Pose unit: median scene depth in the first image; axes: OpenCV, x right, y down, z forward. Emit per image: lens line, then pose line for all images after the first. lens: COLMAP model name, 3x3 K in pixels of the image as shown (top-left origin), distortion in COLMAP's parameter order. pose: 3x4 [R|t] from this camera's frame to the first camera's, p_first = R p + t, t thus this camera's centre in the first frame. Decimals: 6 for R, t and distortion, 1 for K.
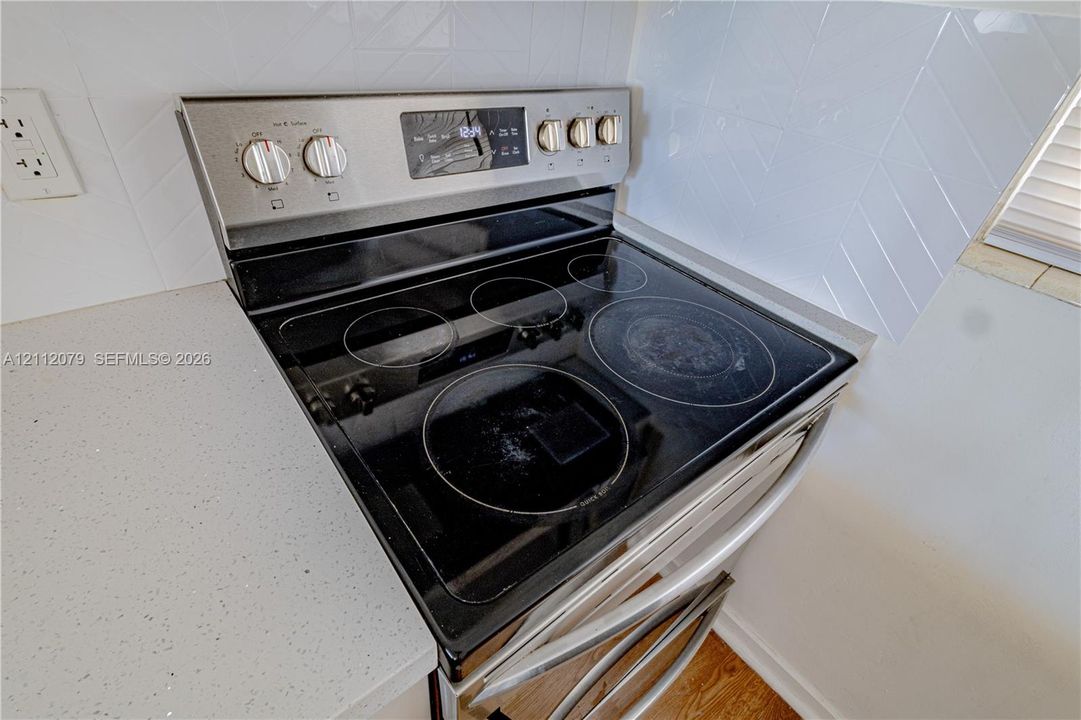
lens RADIAL K [[495.6, 0, 540.5], [0, 495.6, 360.0], [0, 0, 1]] dist [0.009435, -0.001323]
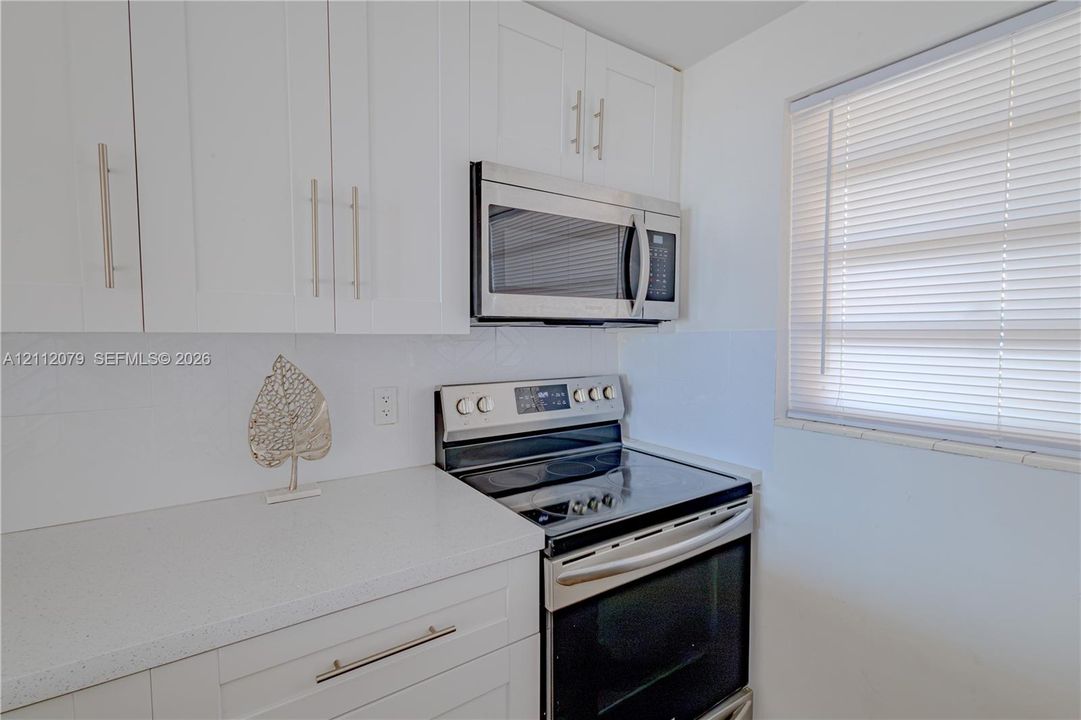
lens RADIAL K [[500.7, 0, 542.2], [0, 500.7, 361.3], [0, 0, 1]] dist [0.006632, 0.000544]
pose [[0.992270, -0.097819, -0.076360, 0.037693], [0.038155, 0.826023, -0.562343, 0.631814], [0.118083, 0.555083, 0.823371, -0.865787]]
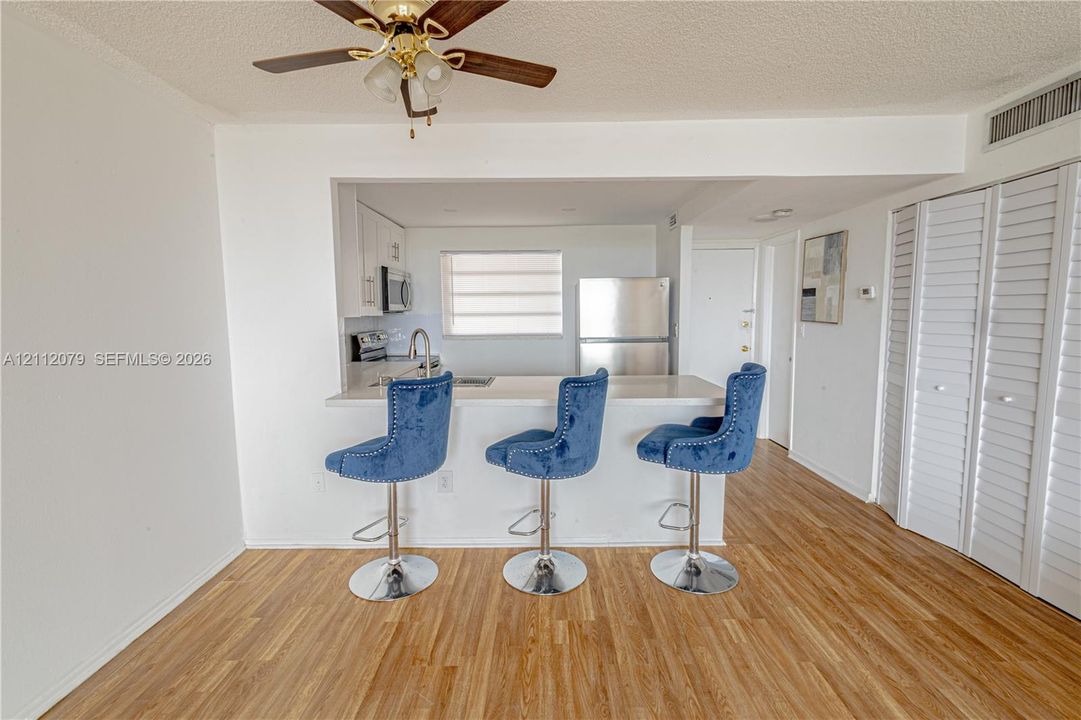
lens RADIAL K [[500.7, 0, 542.2], [0, 500.7, 361.3], [0, 0, 1]] dist [0.006632, 0.000544]
pose [[0.624901, -0.182733, 0.759017, -3.466987], [0.527715, 0.815347, -0.238175, 2.286444], [-0.575340, 0.549380, 0.605942, -3.674784]]
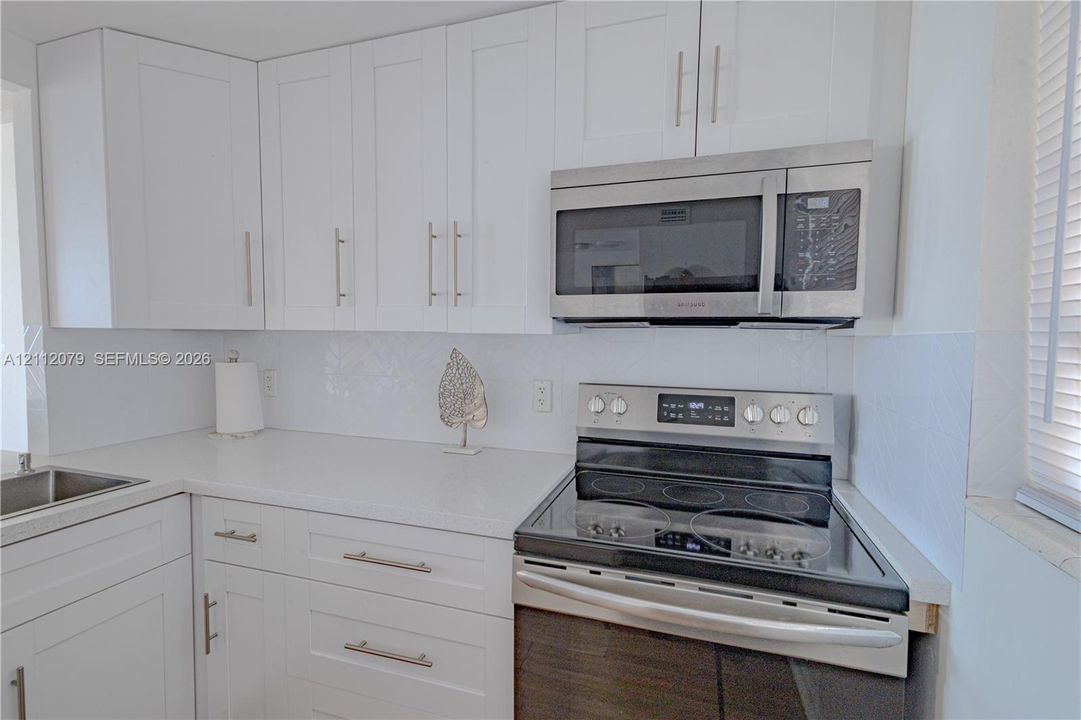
lens RADIAL K [[495.6, 0, 540.5], [0, 495.6, 360.0], [0, 0, 1]] dist [0.009435, -0.001323]
pose [[0.542355, -0.052711, -0.838494, 1.091198], [-0.471690, 0.806786, -0.355816, 0.349467], [0.695241, 0.588488, 0.412701, -0.305418]]
